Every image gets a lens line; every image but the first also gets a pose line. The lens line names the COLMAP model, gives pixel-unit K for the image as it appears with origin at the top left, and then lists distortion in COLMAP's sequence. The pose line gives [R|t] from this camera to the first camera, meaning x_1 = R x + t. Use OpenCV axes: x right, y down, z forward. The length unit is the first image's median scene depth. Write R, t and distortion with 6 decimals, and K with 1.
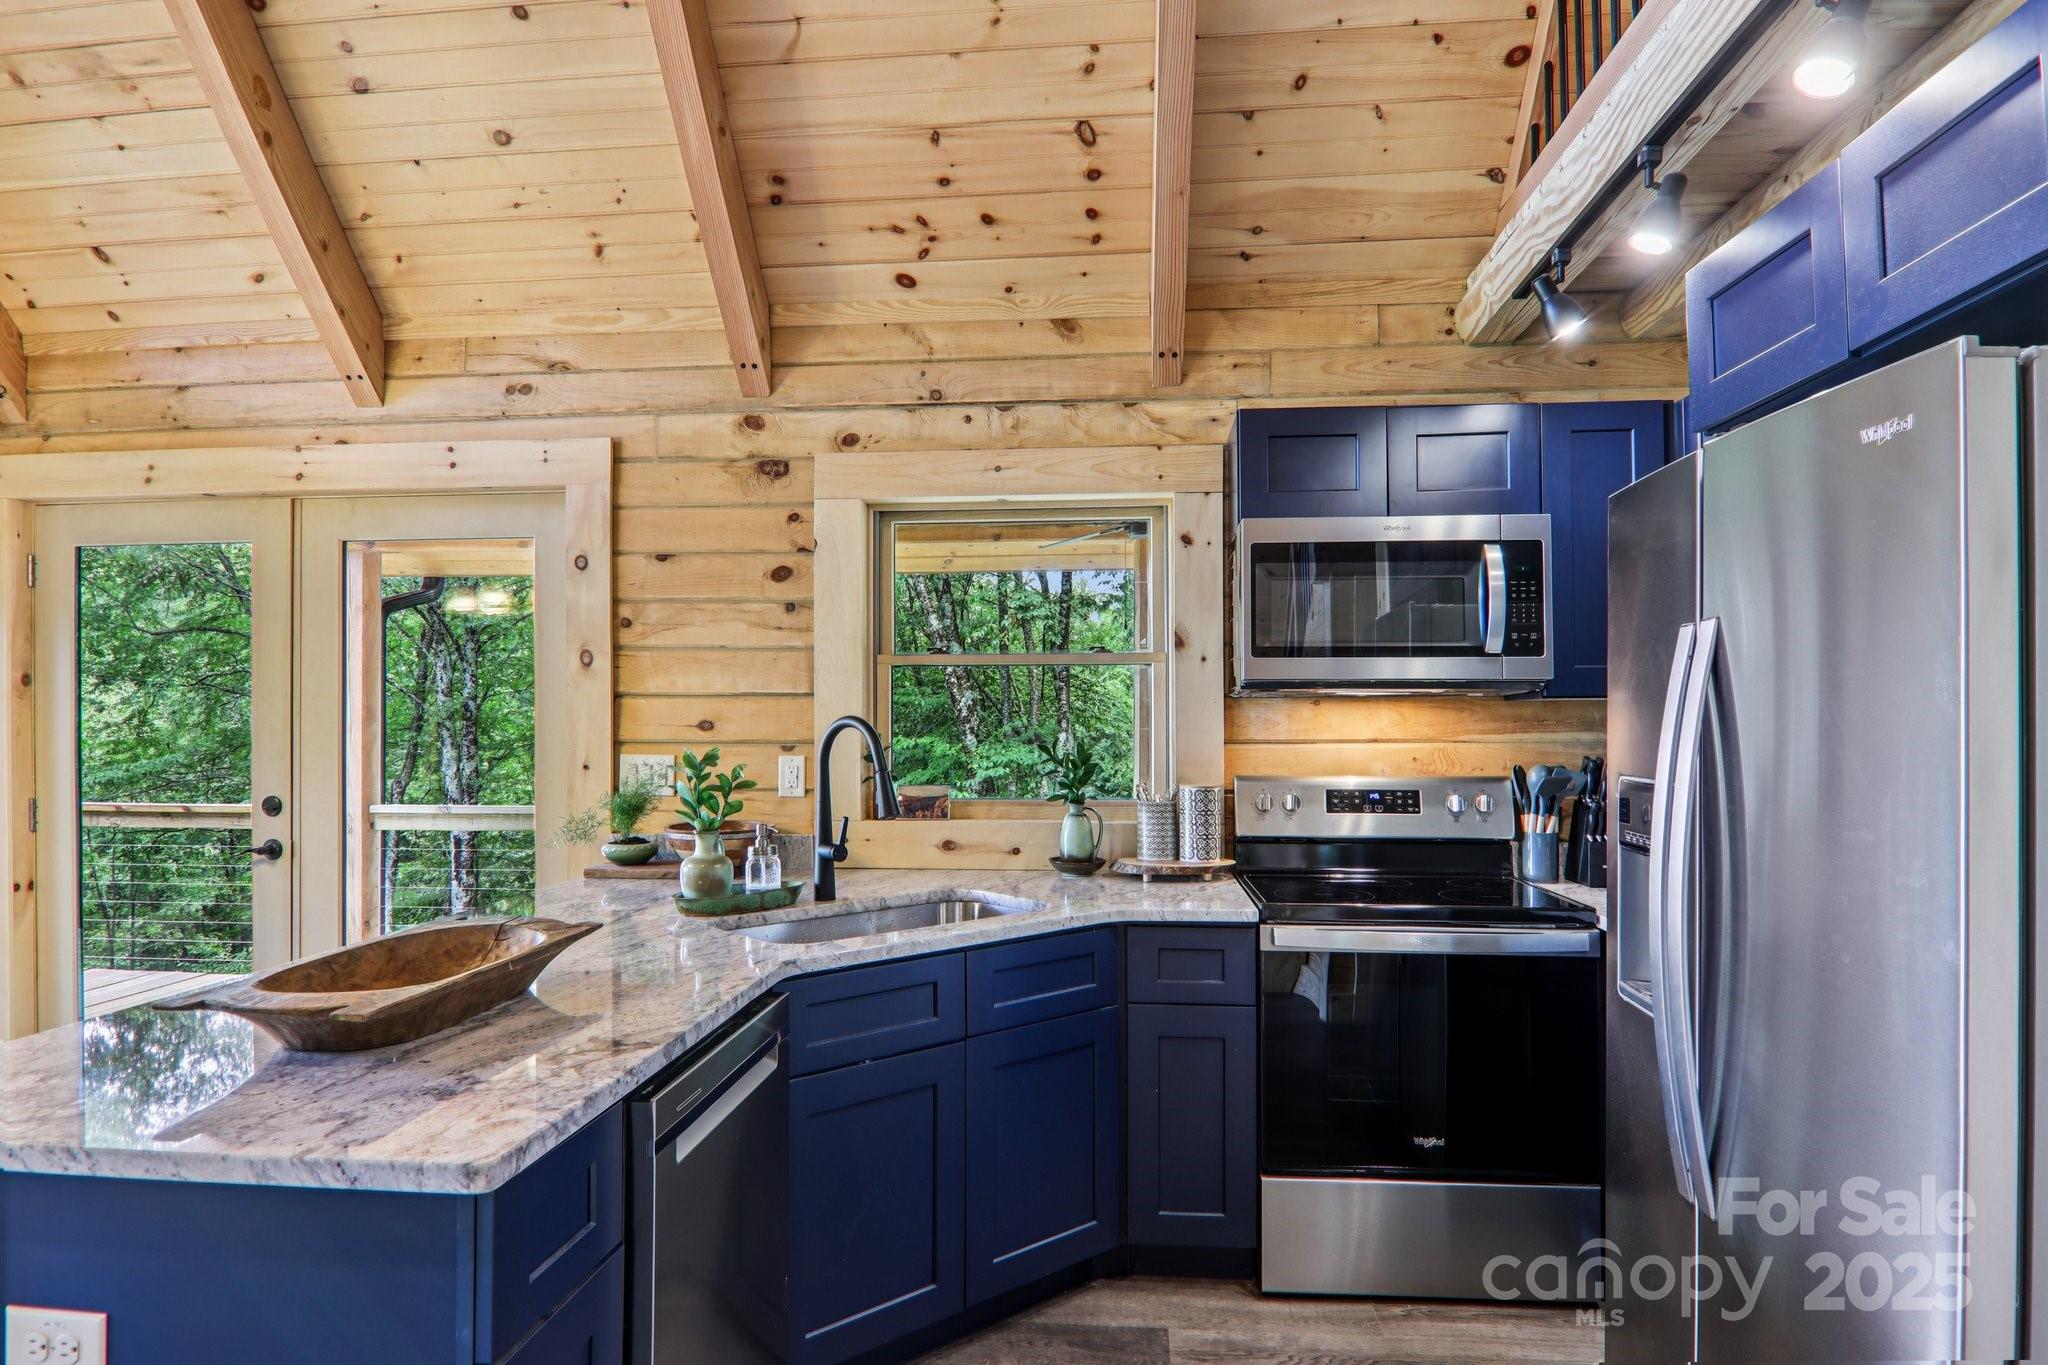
lens RADIAL K [[1166.4, 0, 1014.0], [0, 1166.4, 704.2], [0, 0, 1]] dist [0.001810, -0.018502]
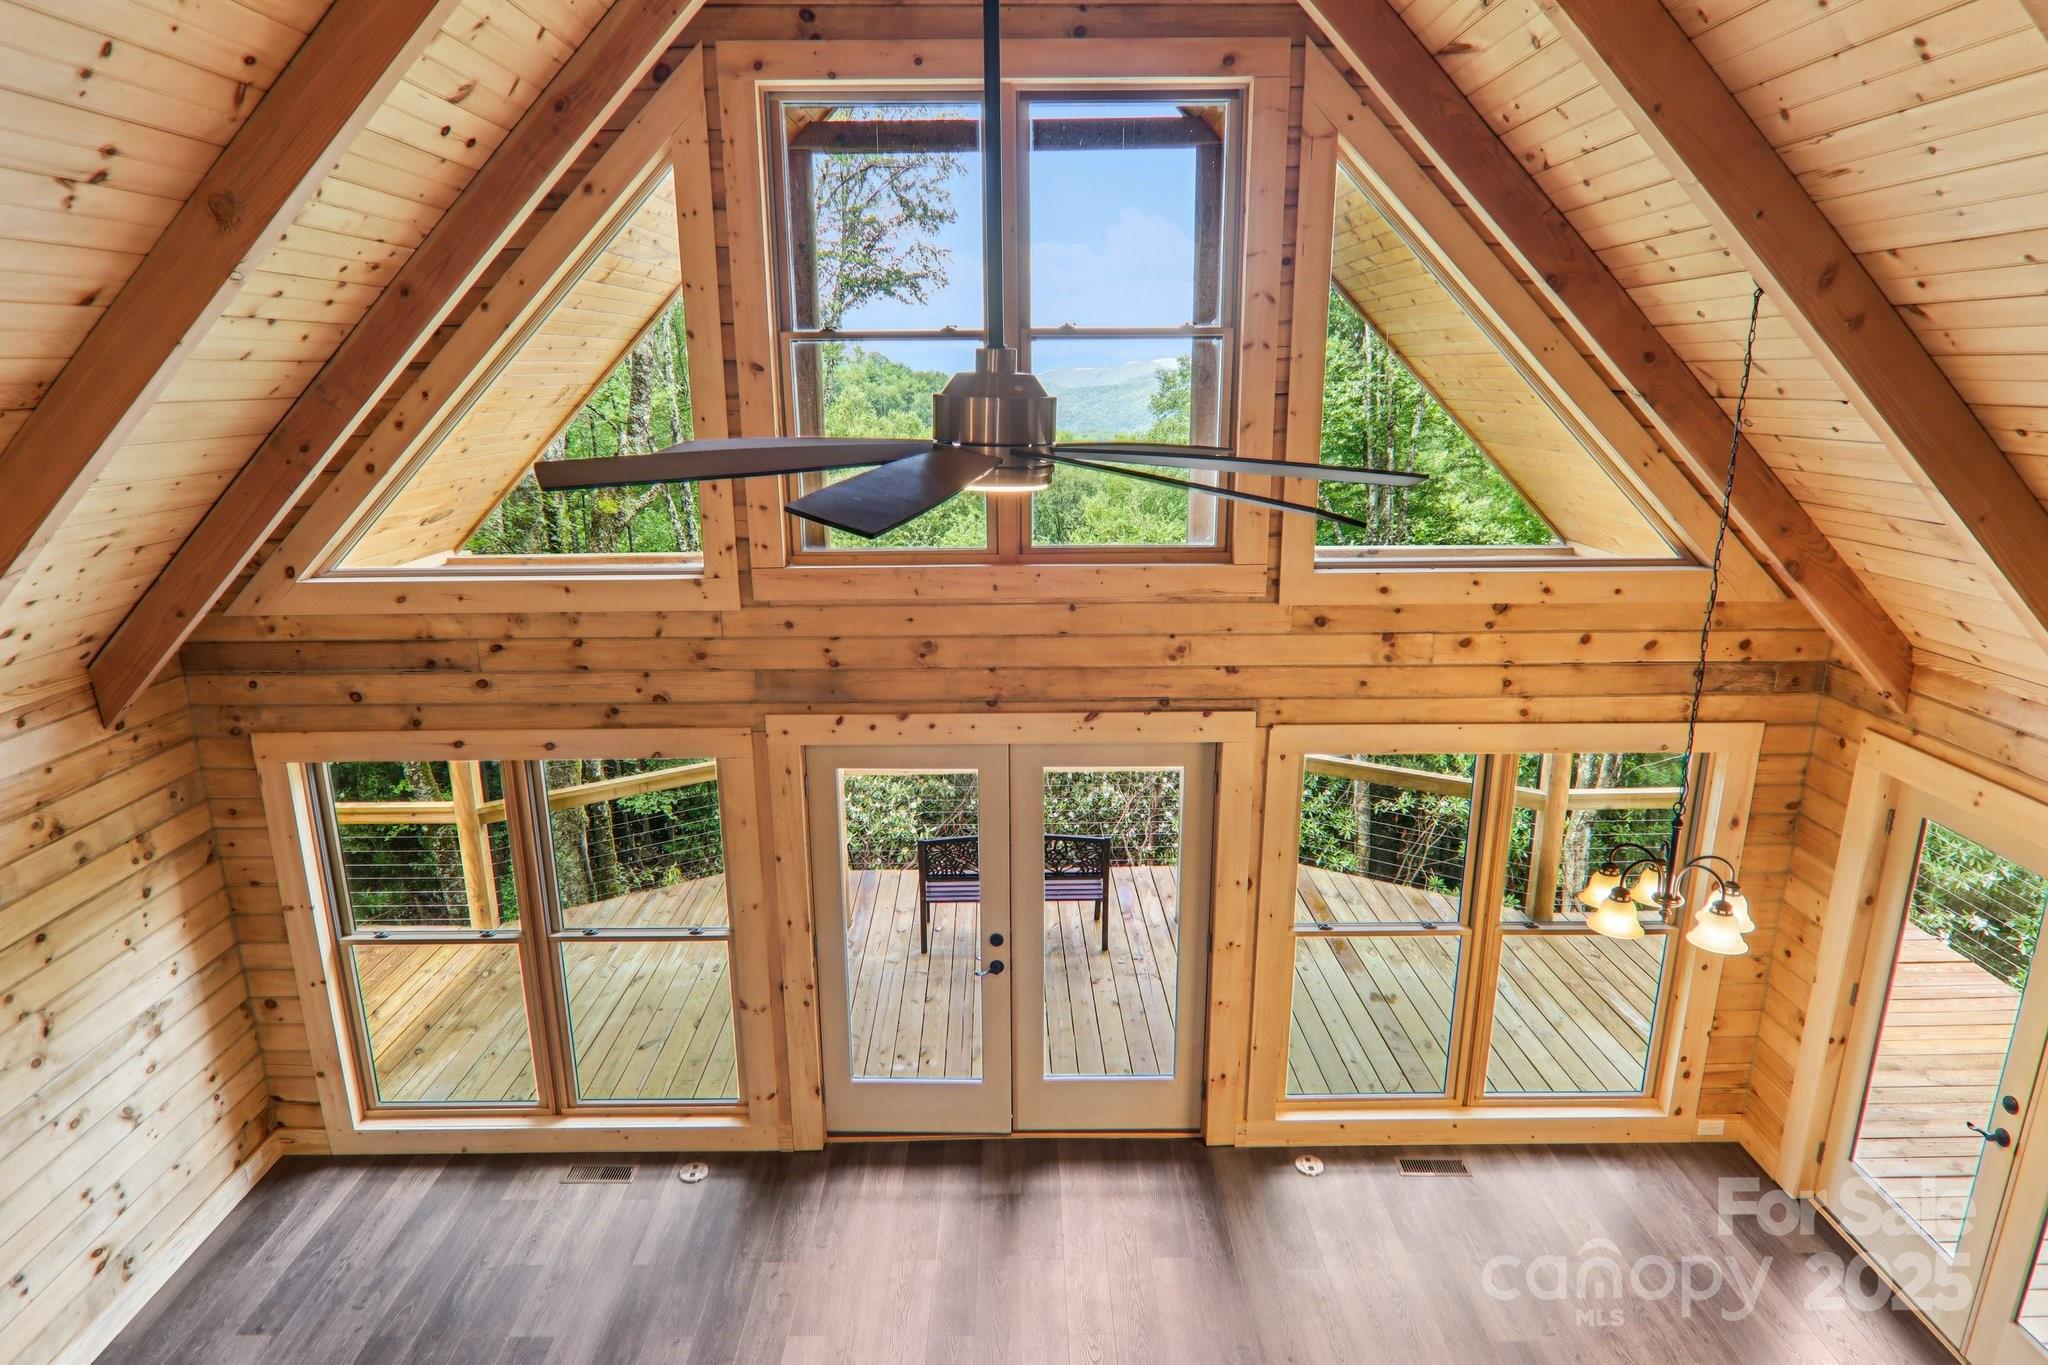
lens RADIAL K [[1166.4, 0, 1025.4], [0, 1166.4, 702.5], [0, 0, 1]] dist [0.001810, -0.018502]
pose [[0.092606, 0.269794, -0.958455, 0.273919], [0.022596, 0.961774, 0.272911, -0.669346], [0.995446, -0.046930, 0.082970, -0.050387]]
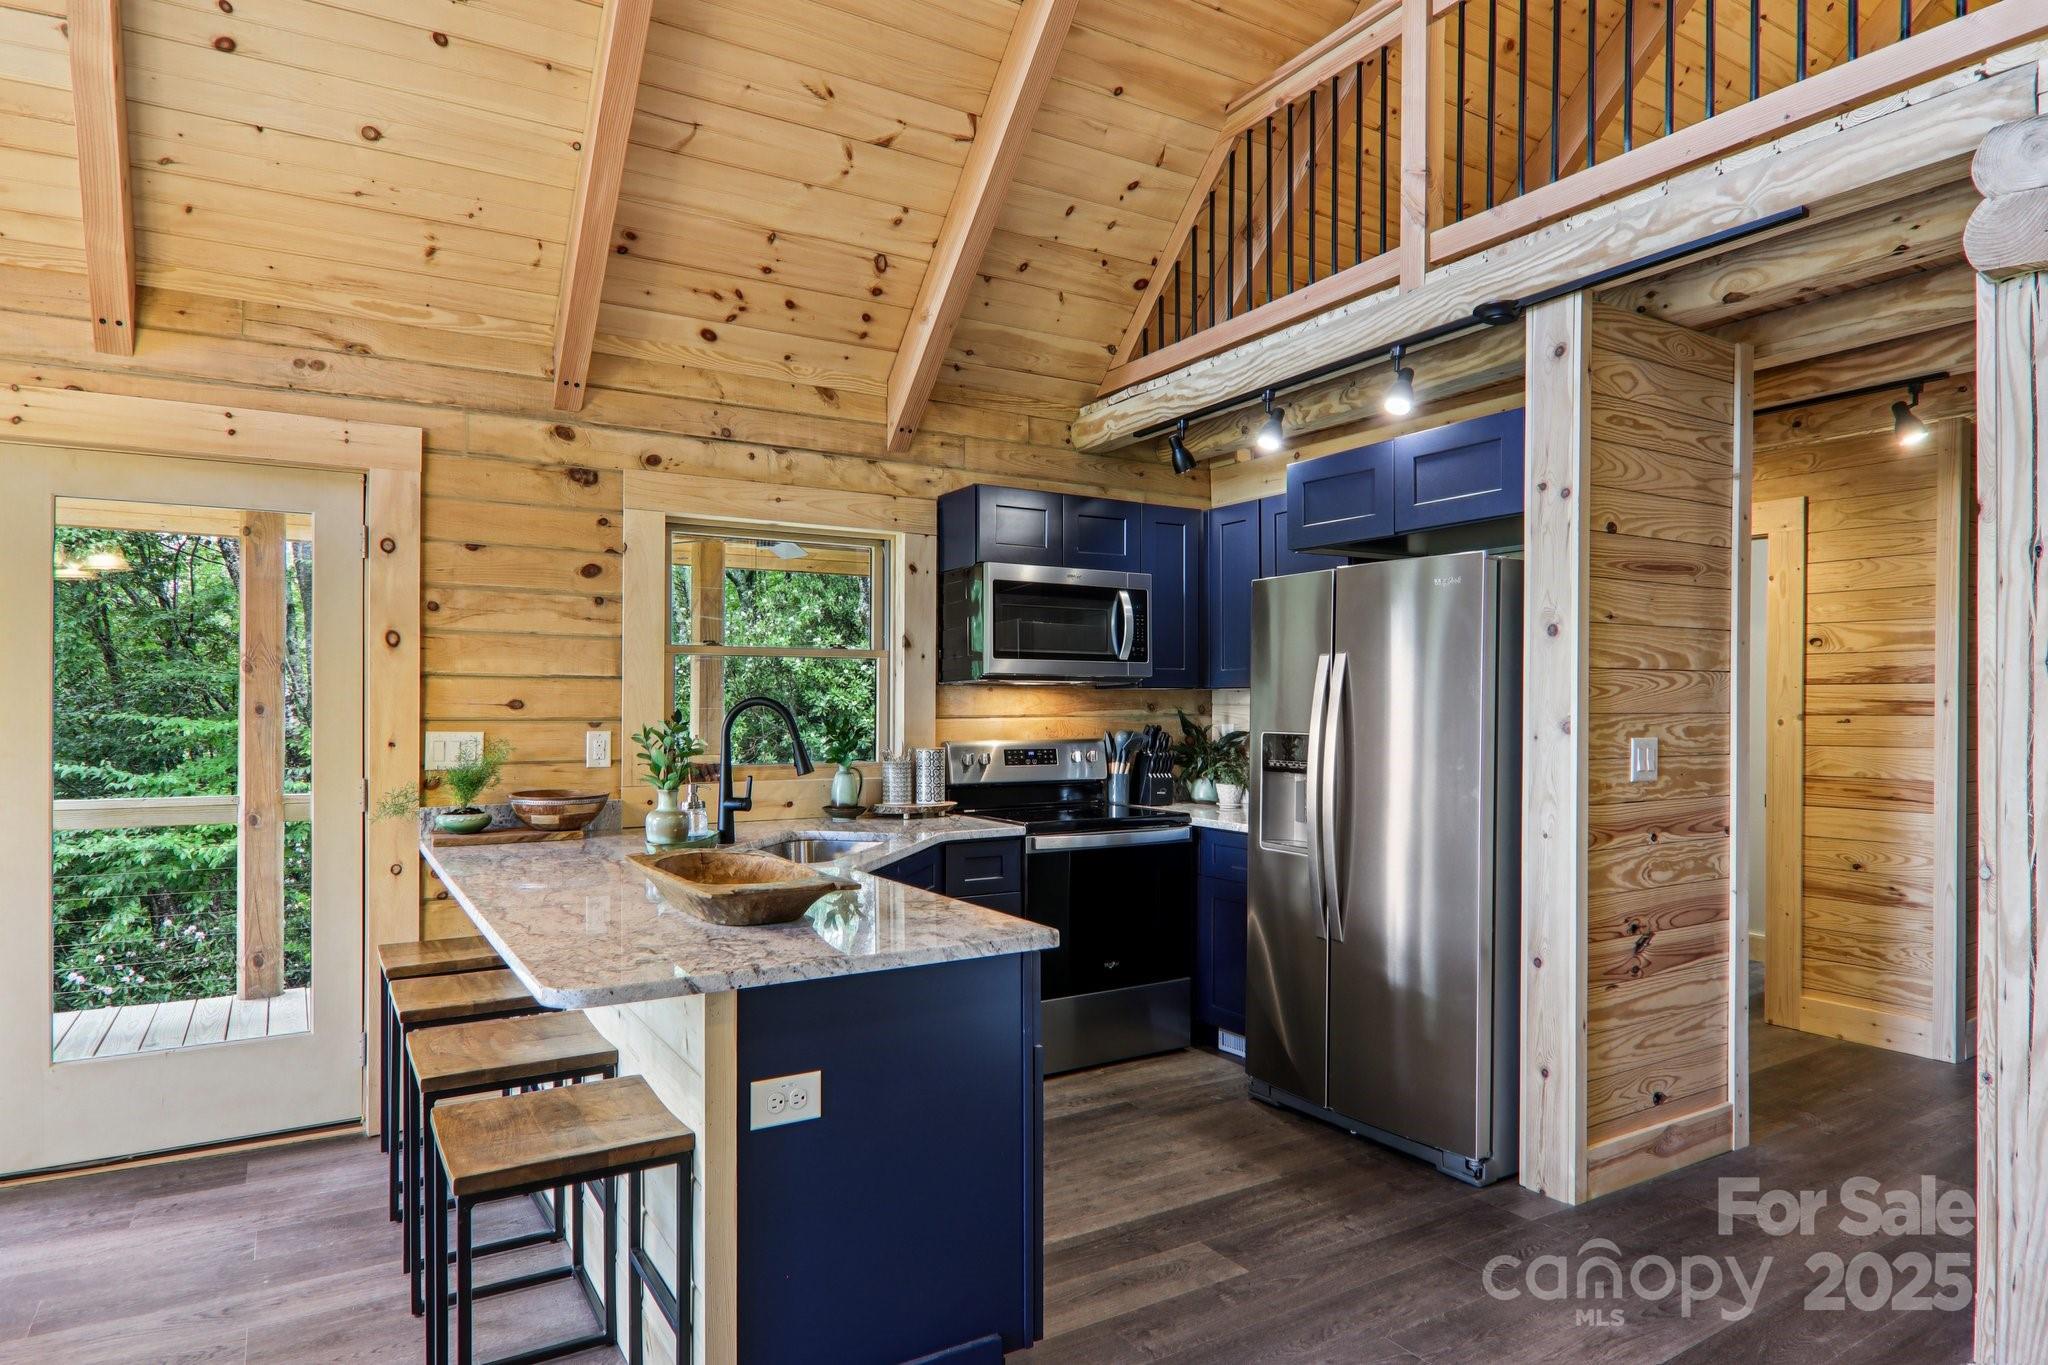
lens RADIAL K [[1166.4, 0, 1020.2], [0, 1166.4, 691.6], [0, 0, 1]] dist [0.001810, -0.018502]
pose [[0.803313, 0.008921, 0.595490, -0.546376], [-0.011795, 0.999930, 0.000932, -0.000295], [-0.595440, -0.007773, 0.803362, -0.160033]]
